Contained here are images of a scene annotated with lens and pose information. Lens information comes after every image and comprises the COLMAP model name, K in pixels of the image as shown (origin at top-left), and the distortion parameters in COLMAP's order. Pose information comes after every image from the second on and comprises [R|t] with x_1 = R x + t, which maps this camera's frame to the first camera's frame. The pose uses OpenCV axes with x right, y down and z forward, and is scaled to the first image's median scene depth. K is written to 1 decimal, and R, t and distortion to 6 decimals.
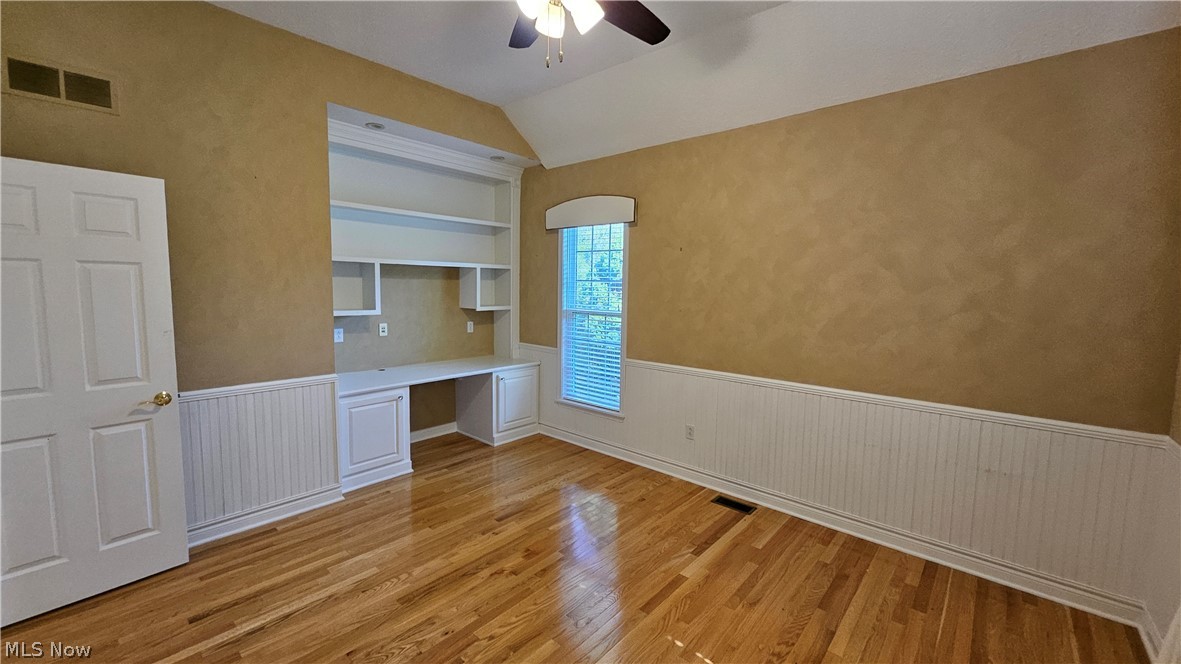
lens RADIAL K [[464.4, 0, 593.2], [0, 464.4, 328.9], [0, 0, 1]] dist [0.006420, -0.002838]
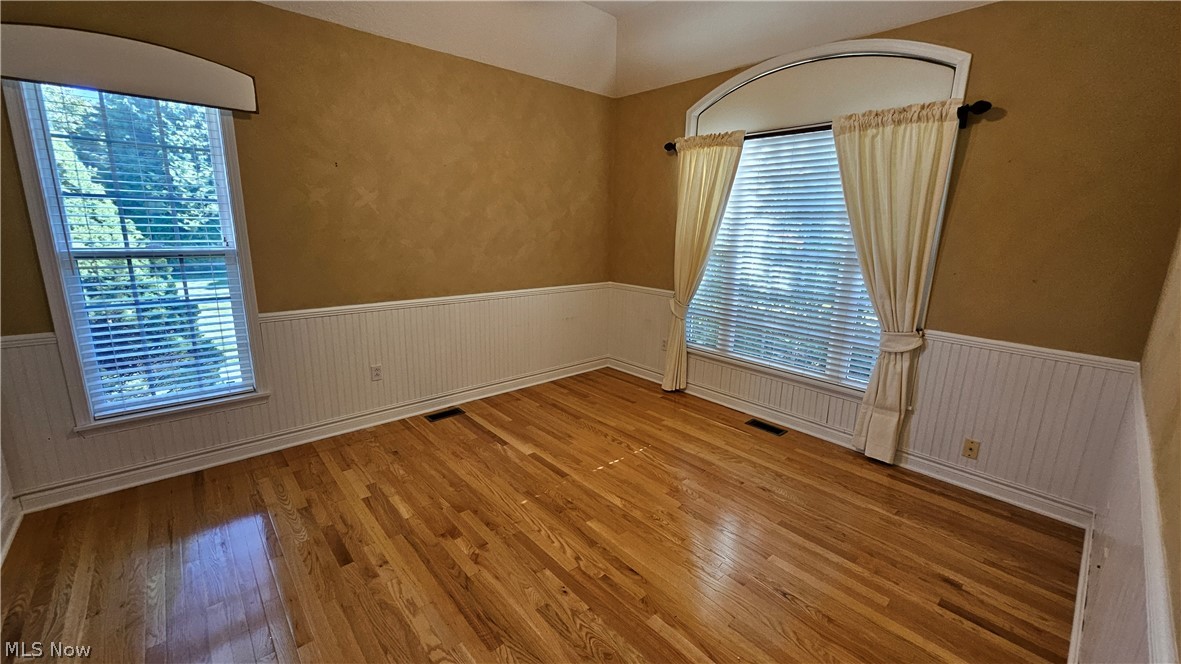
lens RADIAL K [[464.4, 0, 591.3], [0, 464.4, 328.9], [0, 0, 1]] dist [0.006420, -0.002838]
pose [[0.122066, -0.230259, 0.965443, -0.789869], [0.075485, 0.972054, 0.222292, -0.047392], [-0.989647, 0.045742, 0.136035, 0.575660]]
